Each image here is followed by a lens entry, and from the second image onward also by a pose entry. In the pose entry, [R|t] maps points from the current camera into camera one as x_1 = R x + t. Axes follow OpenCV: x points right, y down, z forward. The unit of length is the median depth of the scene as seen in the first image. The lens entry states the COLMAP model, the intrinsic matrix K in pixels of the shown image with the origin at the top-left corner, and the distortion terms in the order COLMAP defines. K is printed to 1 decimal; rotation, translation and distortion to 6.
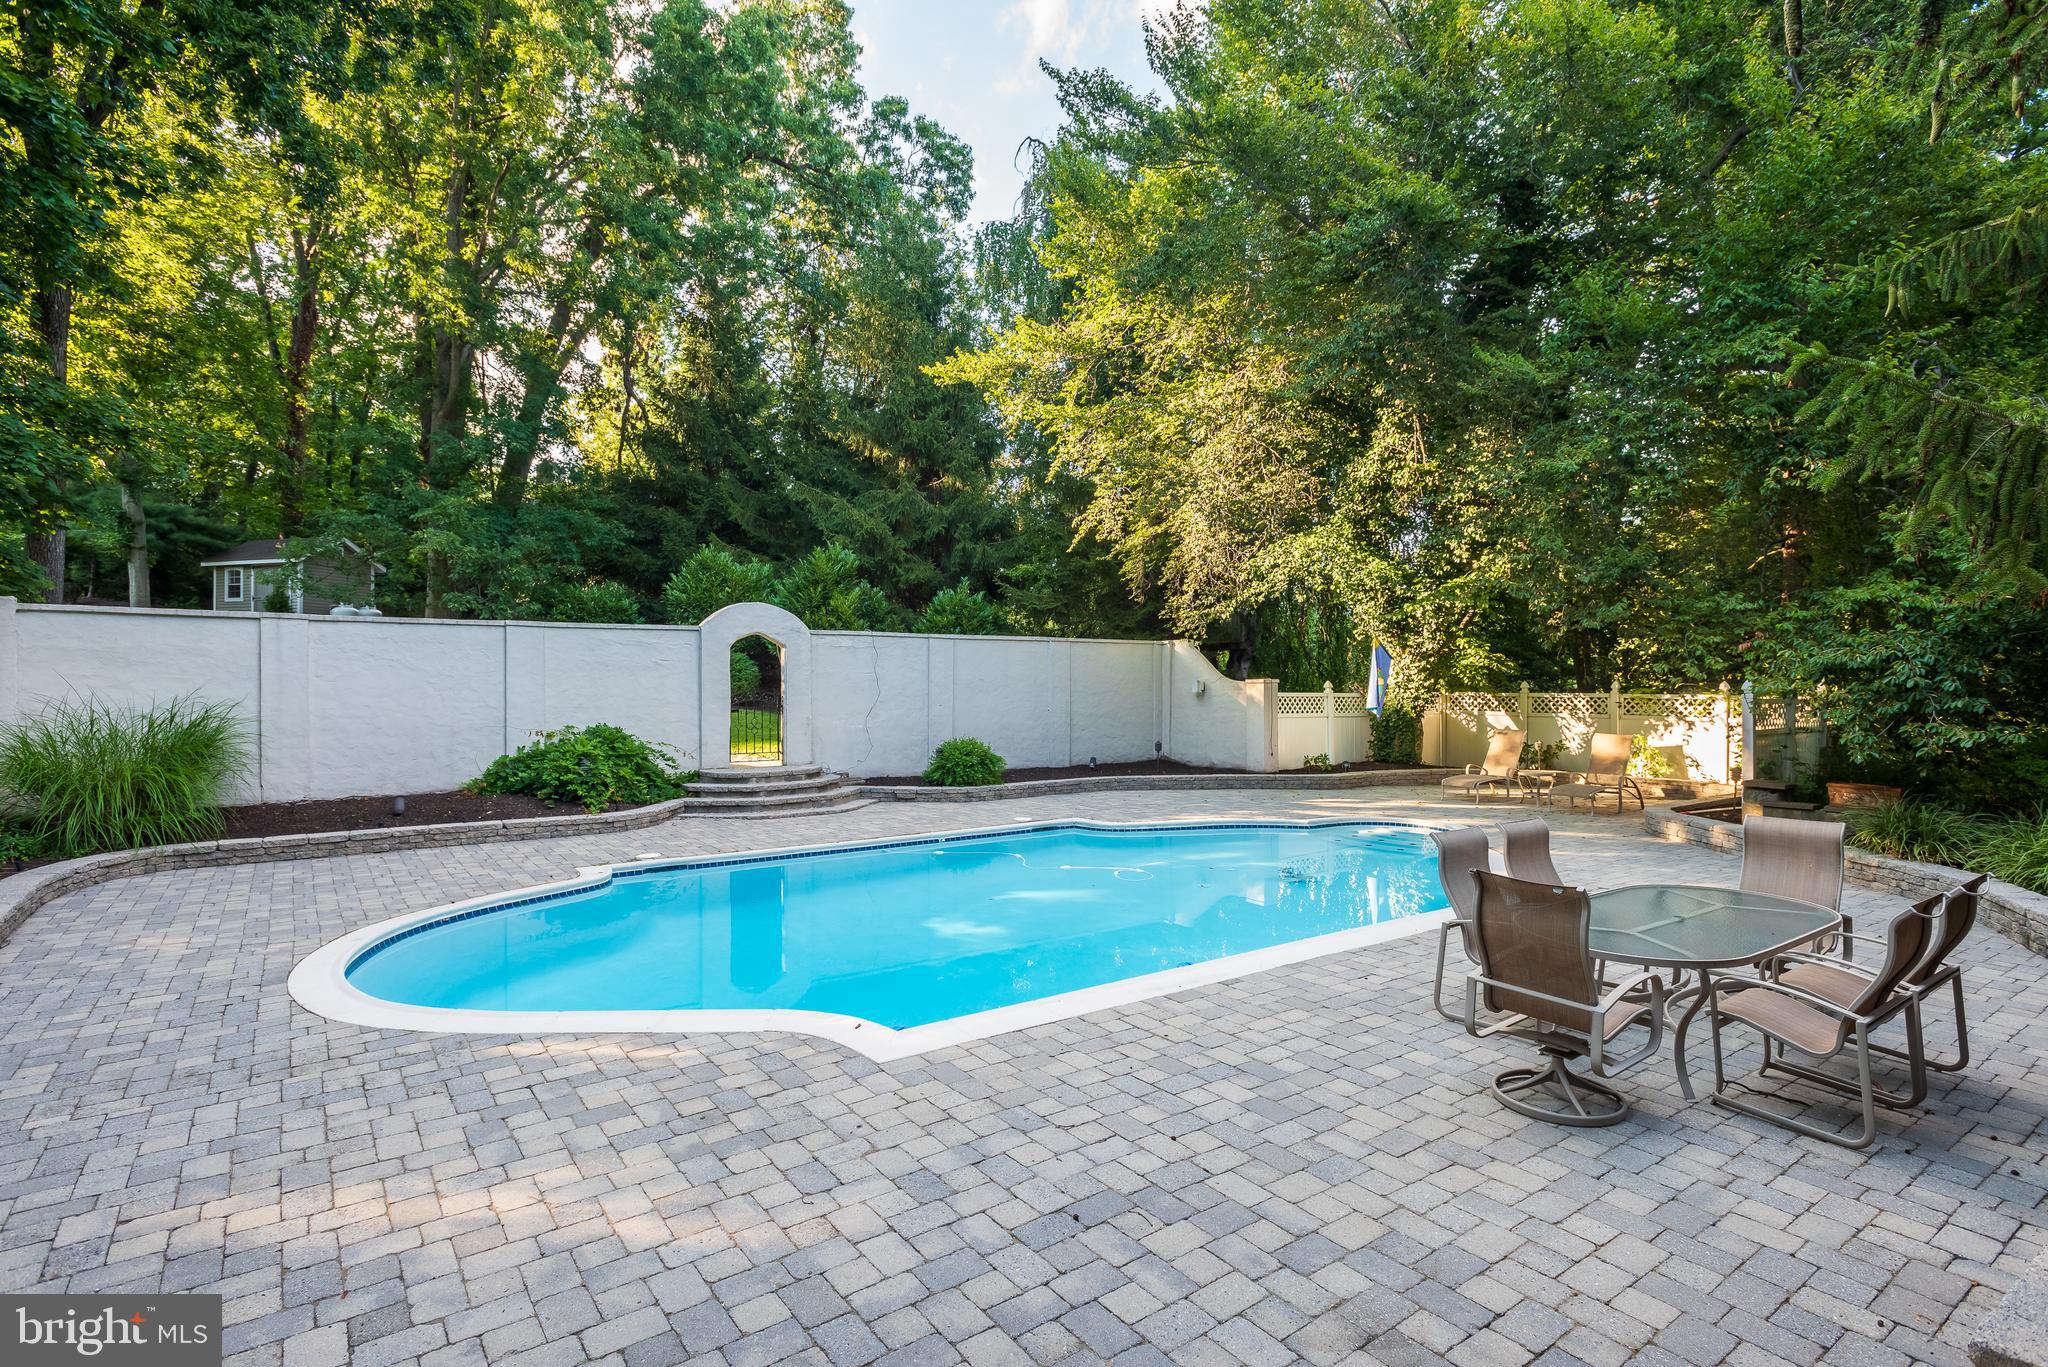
lens RADIAL K [[1073.1, 0, 1024.0], [0, 1073.1, 683.5], [0, 0, 1]] dist [0.016829, -0.000031]
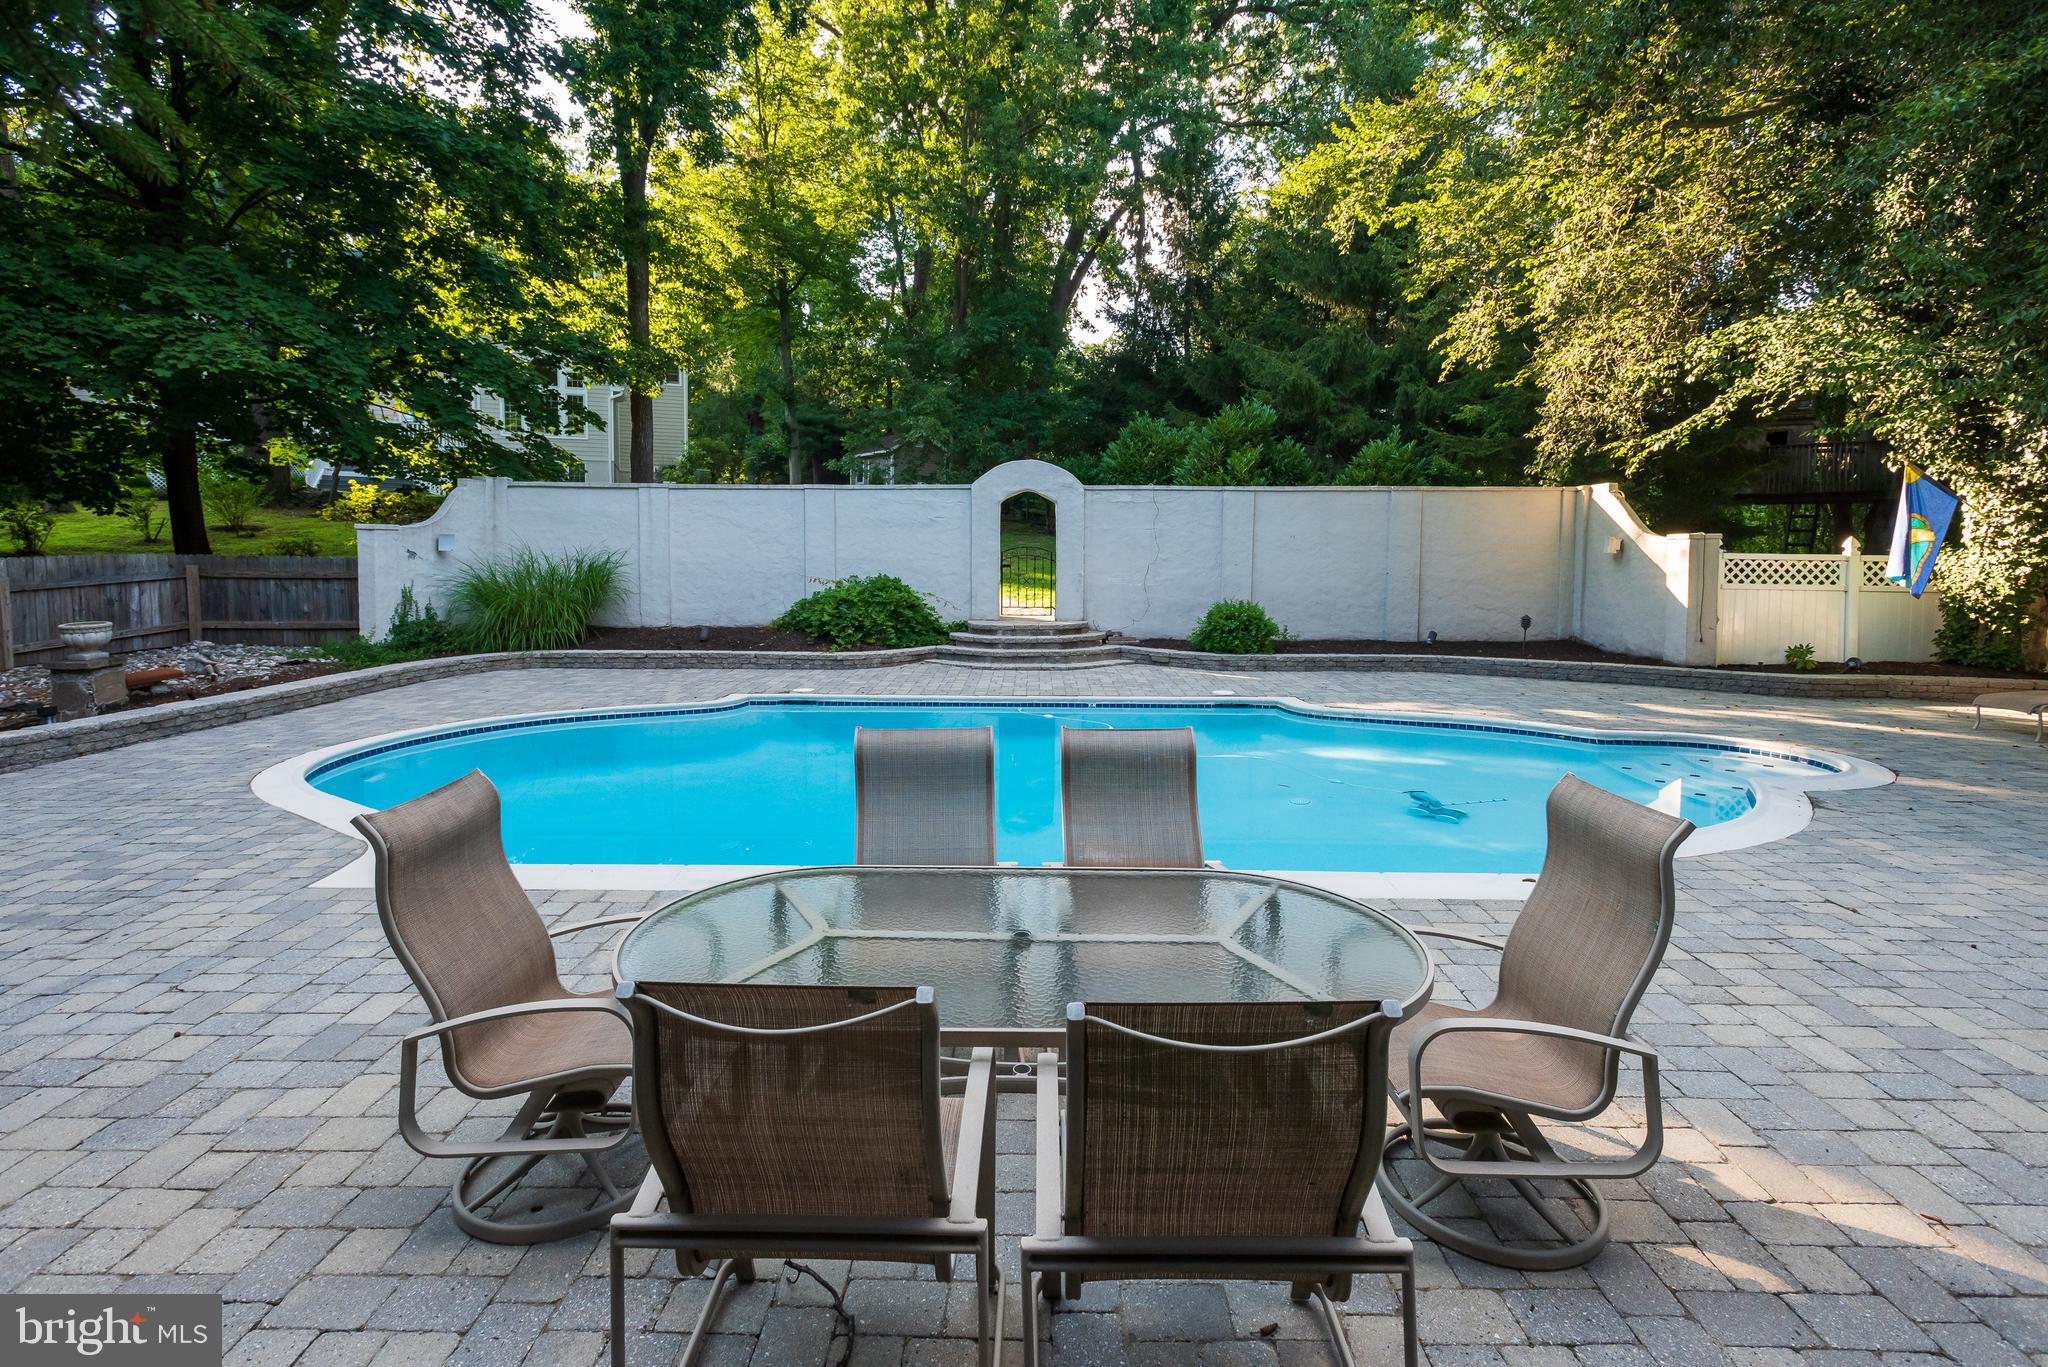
lens RADIAL K [[1008.7, 0, 1024.1], [0, 1008.7, 599.9], [0, 0, 1]] dist [0.006109, 0.000033]
pose [[0.790674, 0.032130, -0.611393, 0.327154], [-0.005764, 0.998968, 0.045043, 0.014030], [0.612210, -0.032090, 0.790044, 0.230789]]
